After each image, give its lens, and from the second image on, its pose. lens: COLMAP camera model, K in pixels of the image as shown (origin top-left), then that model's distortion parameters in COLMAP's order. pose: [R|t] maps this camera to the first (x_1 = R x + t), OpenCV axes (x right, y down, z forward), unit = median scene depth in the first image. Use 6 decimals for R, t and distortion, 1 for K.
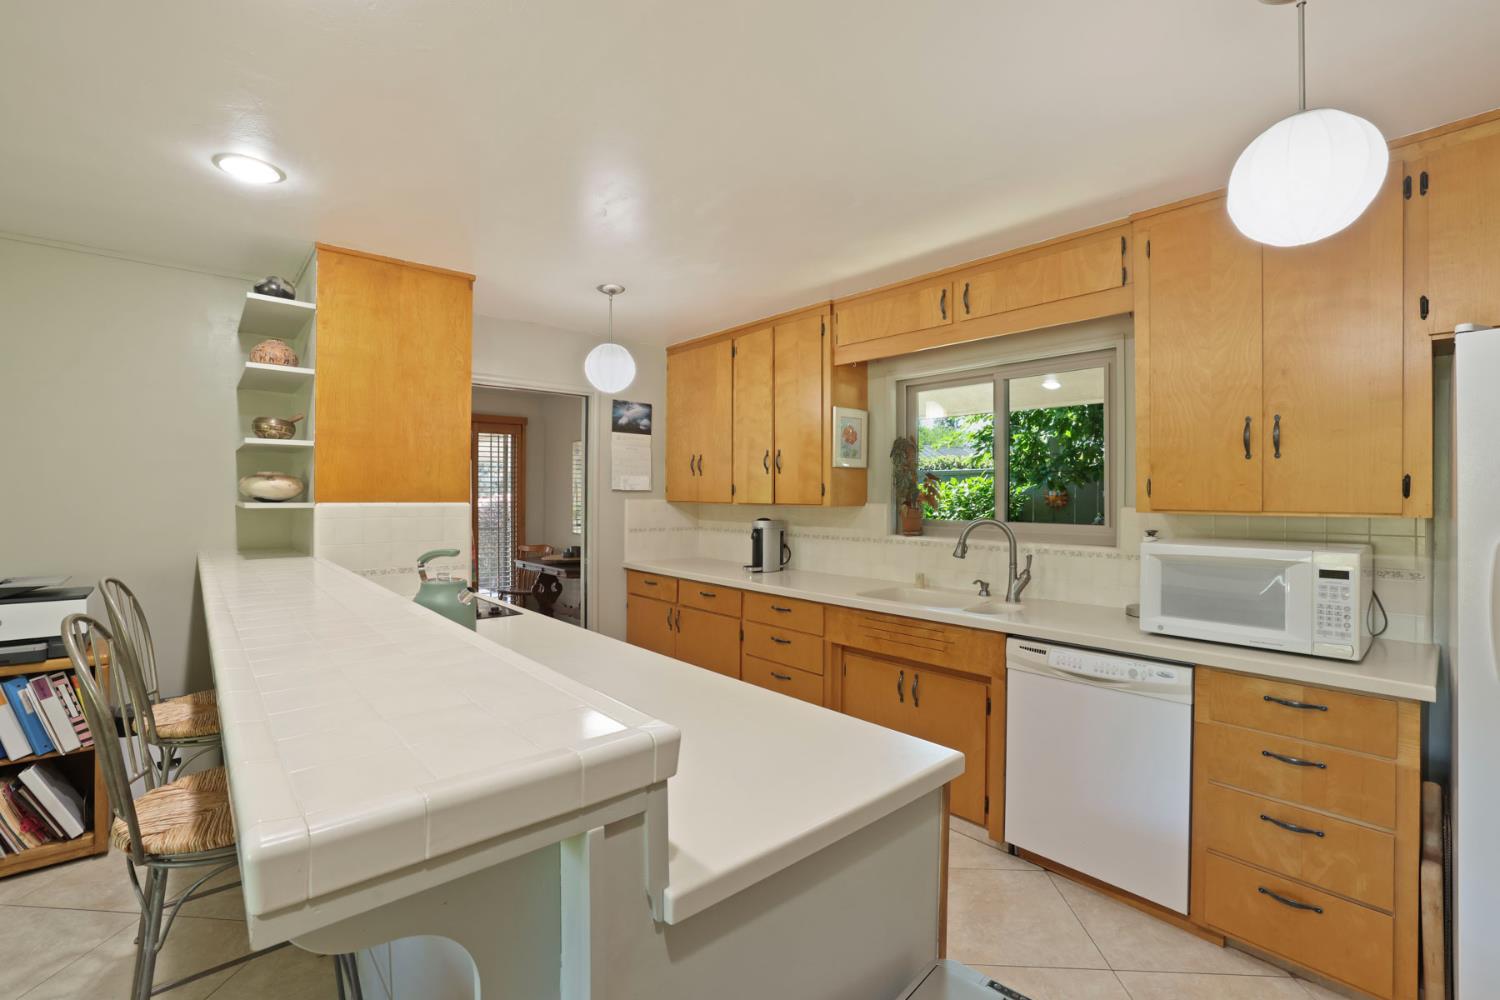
lens RADIAL K [[655.2, 0, 759.2], [0, 655.2, 495.5], [0, 0, 1]] dist [-0.045002, 0.012489]
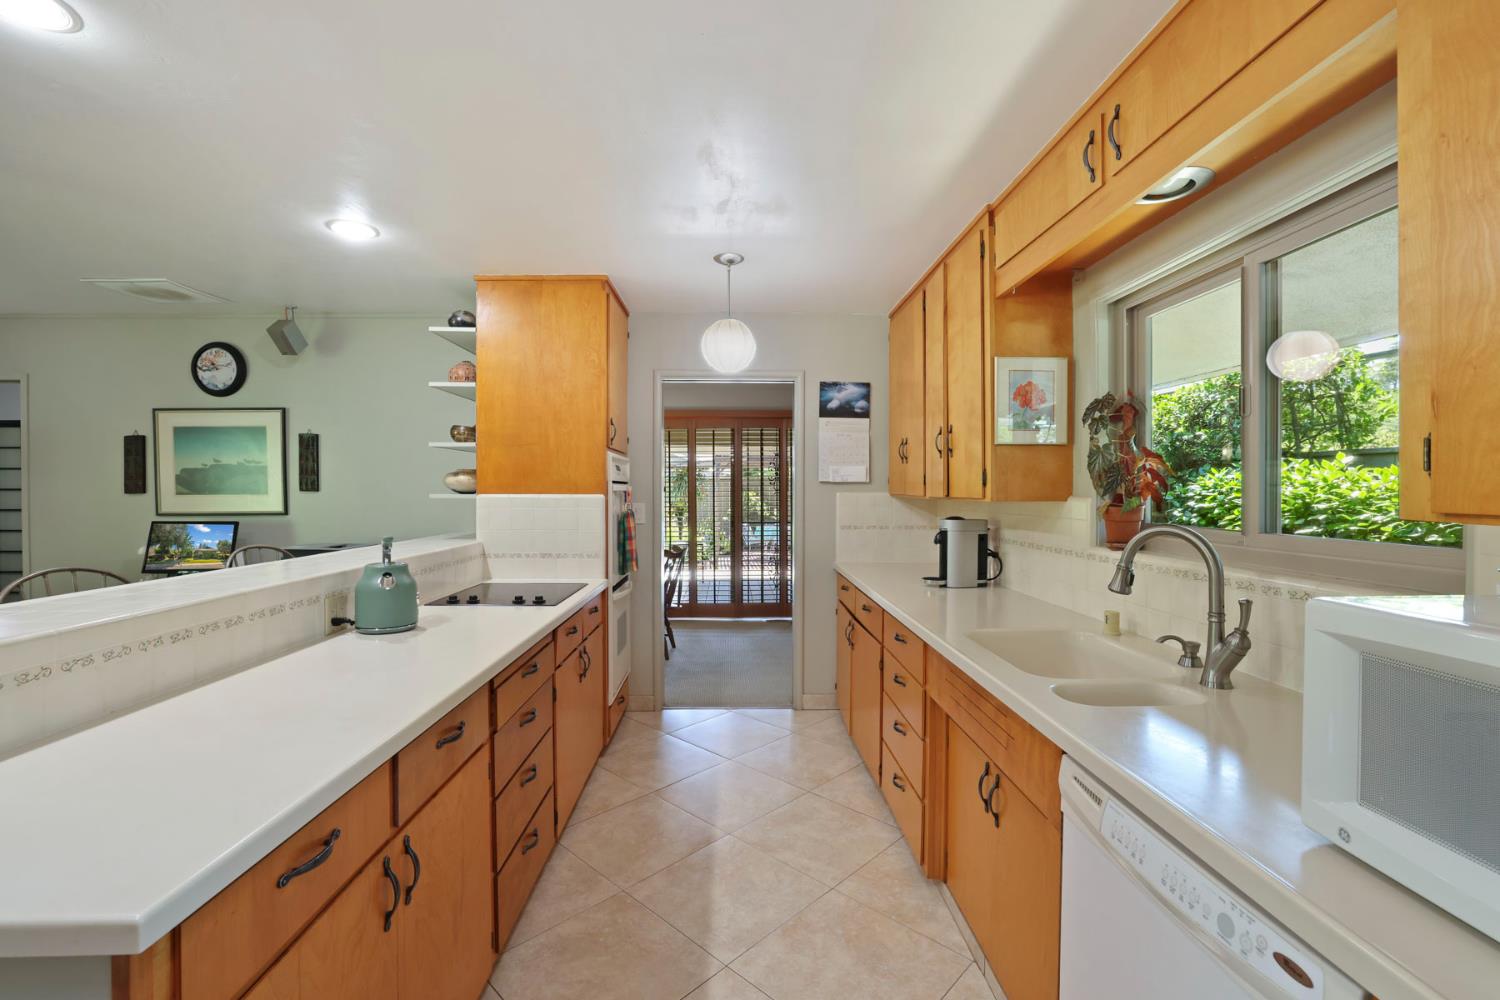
lens RADIAL K [[655.2, 0, 752.1], [0, 655.2, 498.3], [0, 0, 1]] dist [-0.045002, 0.012489]
pose [[0.766764, 0.005210, -0.641907, 0.340444], [0.002221, 0.999940, 0.010769, 0.005075], [0.641925, -0.009683, 0.766707, 0.291260]]
